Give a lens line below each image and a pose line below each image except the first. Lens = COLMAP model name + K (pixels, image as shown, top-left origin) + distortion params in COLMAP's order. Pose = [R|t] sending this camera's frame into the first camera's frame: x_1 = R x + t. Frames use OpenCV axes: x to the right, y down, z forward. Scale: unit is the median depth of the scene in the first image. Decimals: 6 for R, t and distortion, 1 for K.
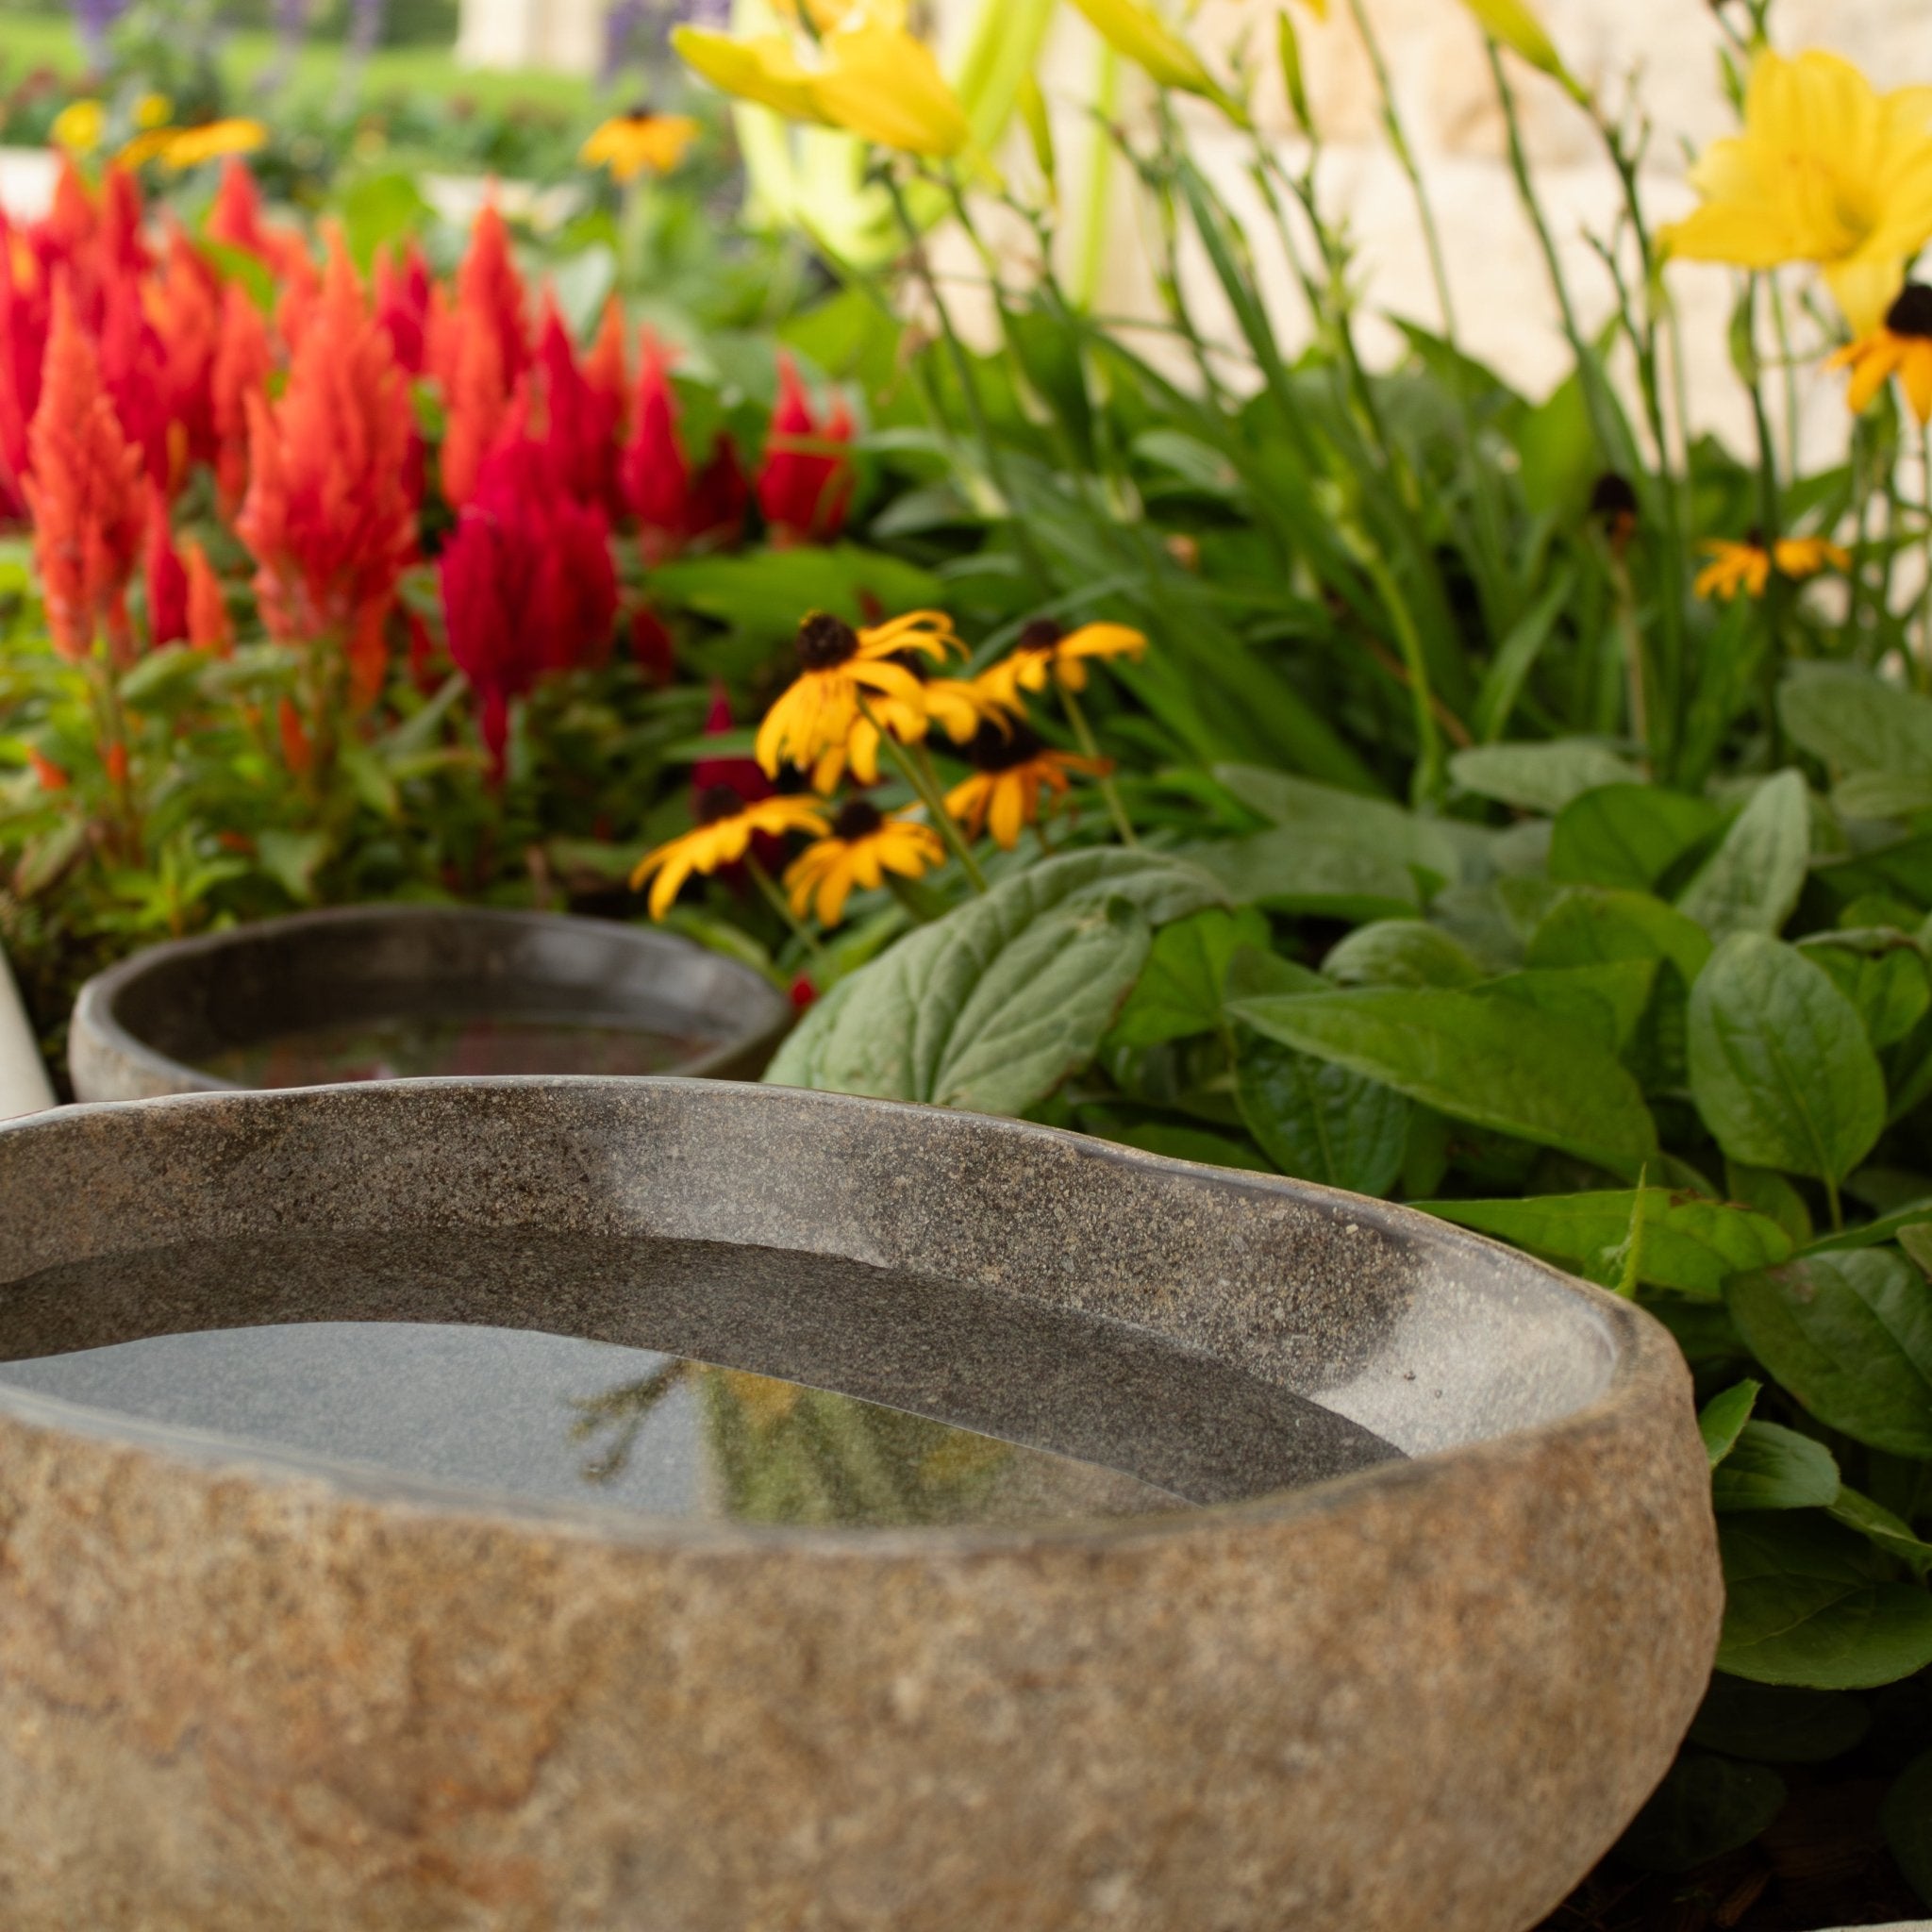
lens RADIAL K [[4418.0, 0, 966.0], [0, 4418.0, 966.0], [0, 0, 1]] dist [-0.032034, 0.066015]
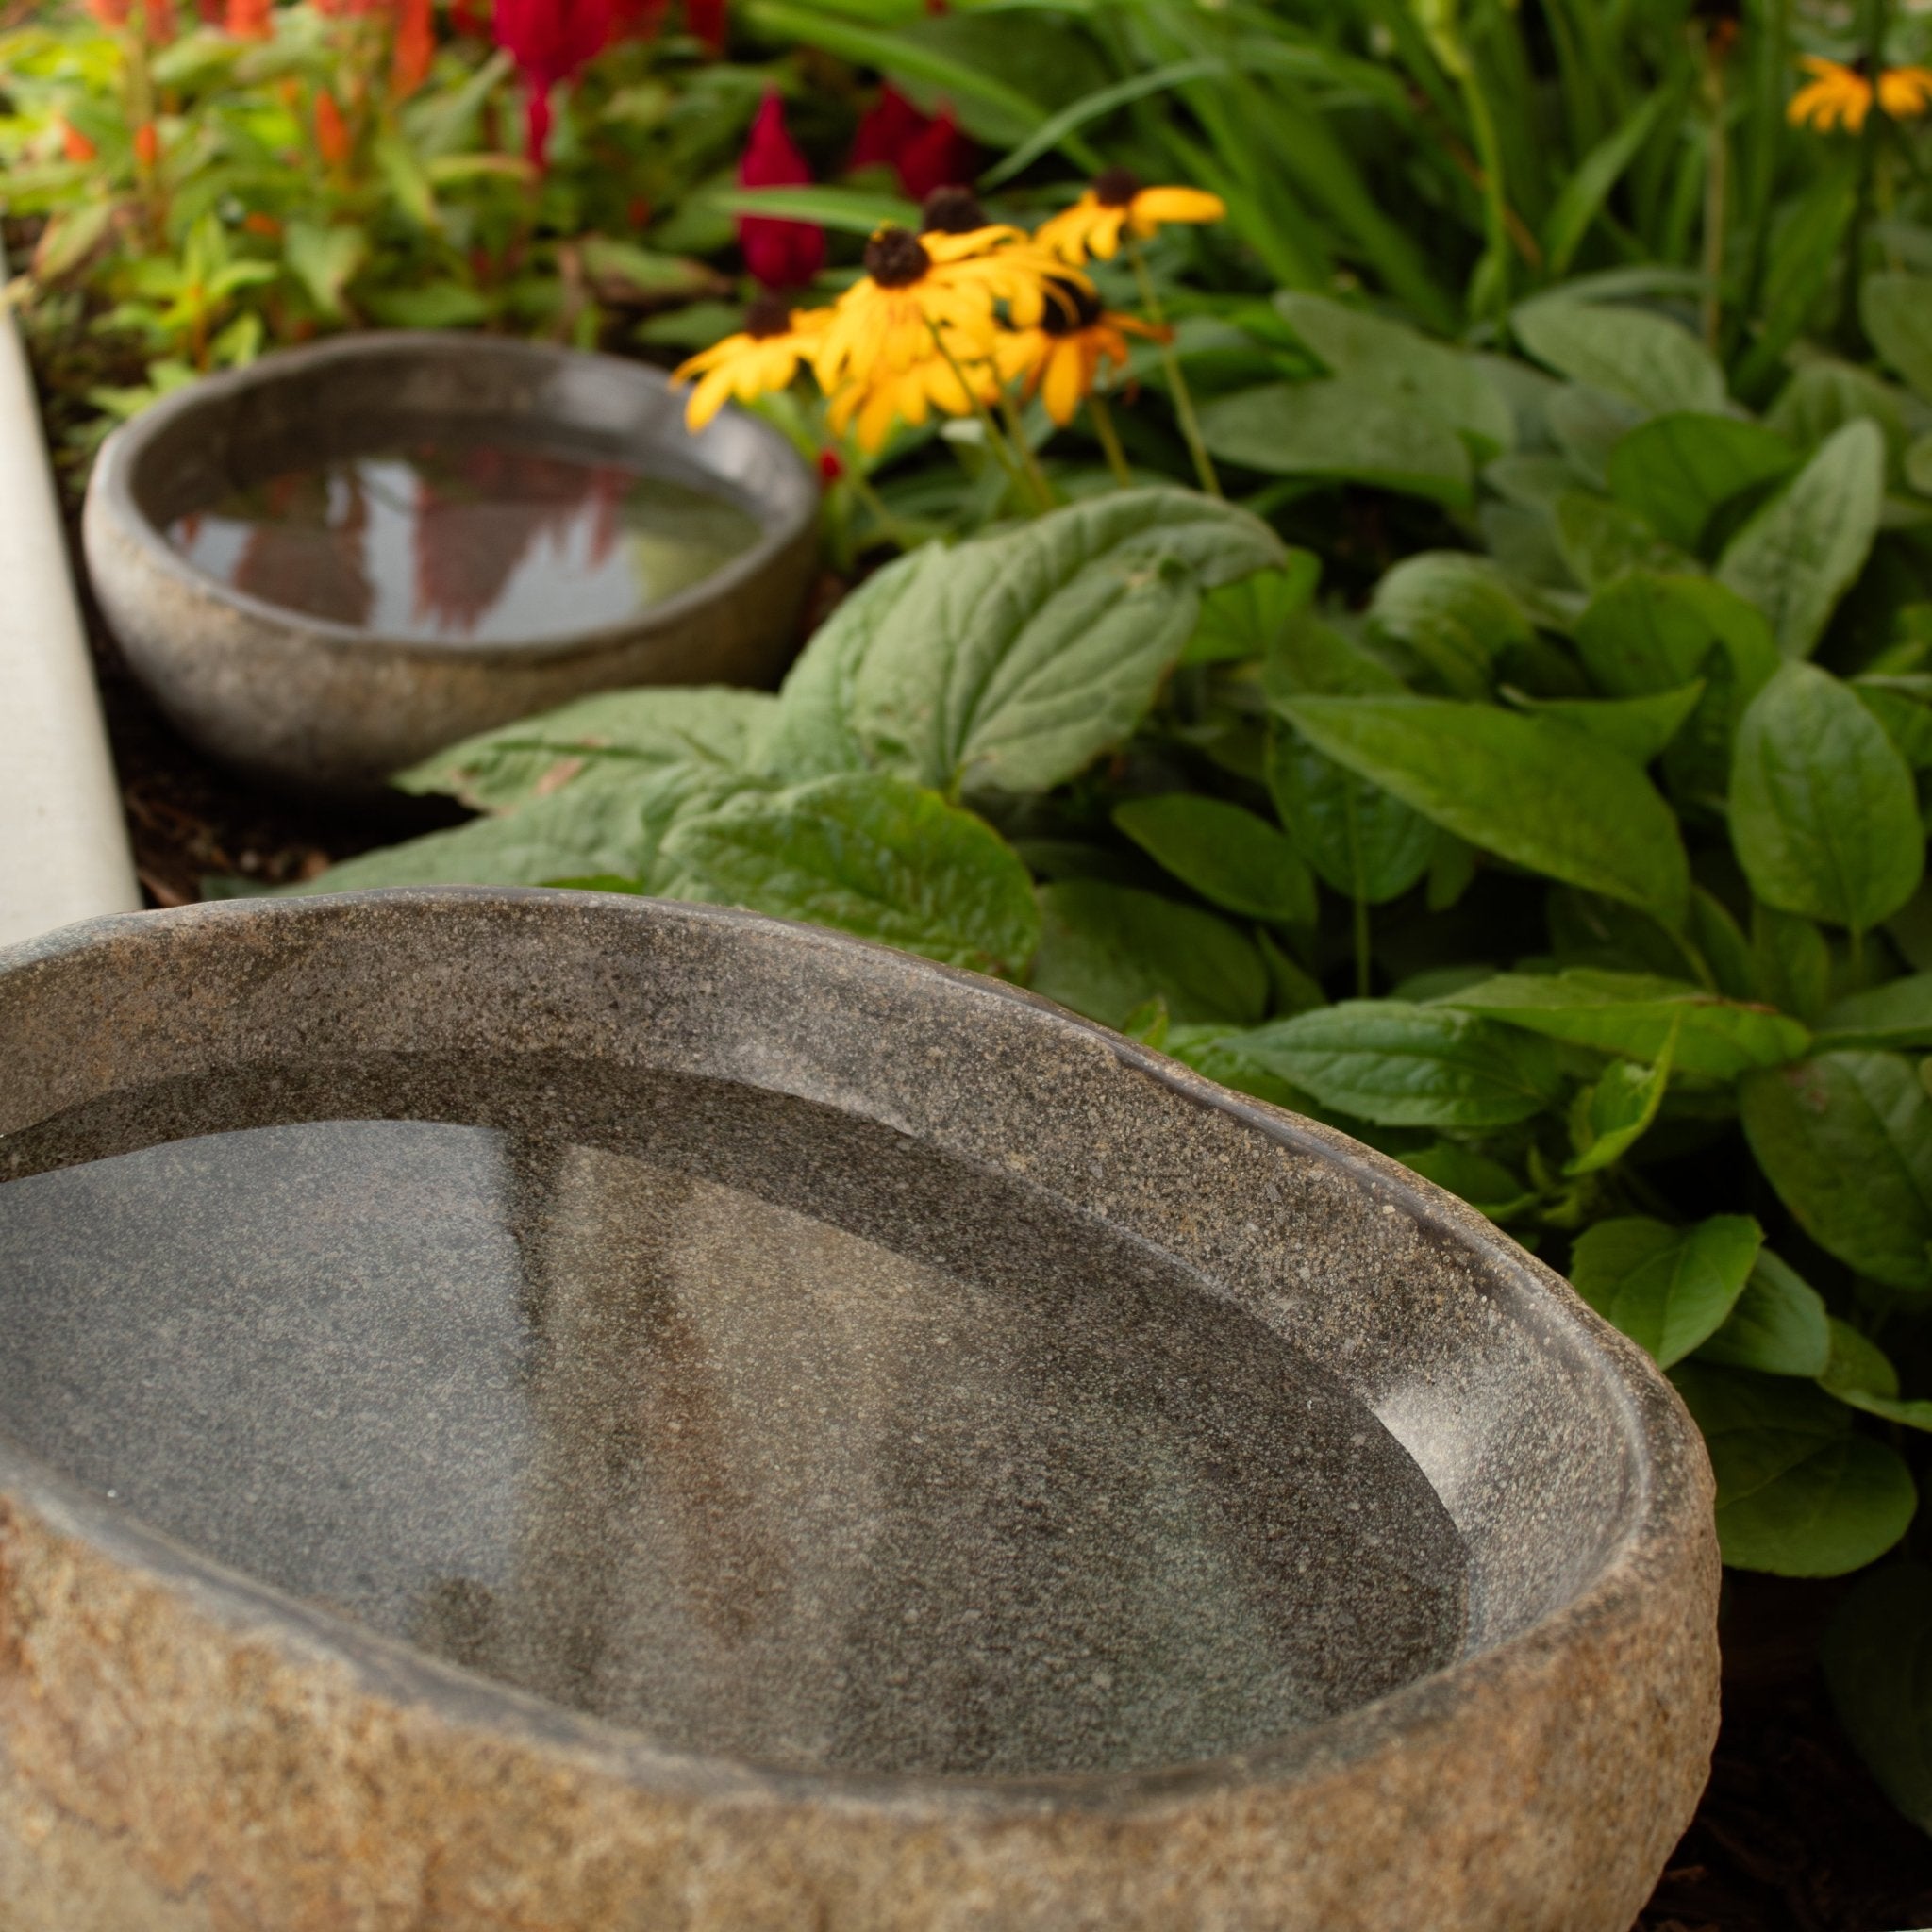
lens RADIAL K [[4337.5, 0, 947.3], [0, 4337.5, 967.1], [0, 0, 1]] dist [-0.026836, -0.087163]
pose [[0.995250, 0.095635, 0.018191, -0.032224], [-0.097227, 0.967087, 0.235138, -0.202053], [0.004895, -0.235790, 0.971792, 0.067050]]
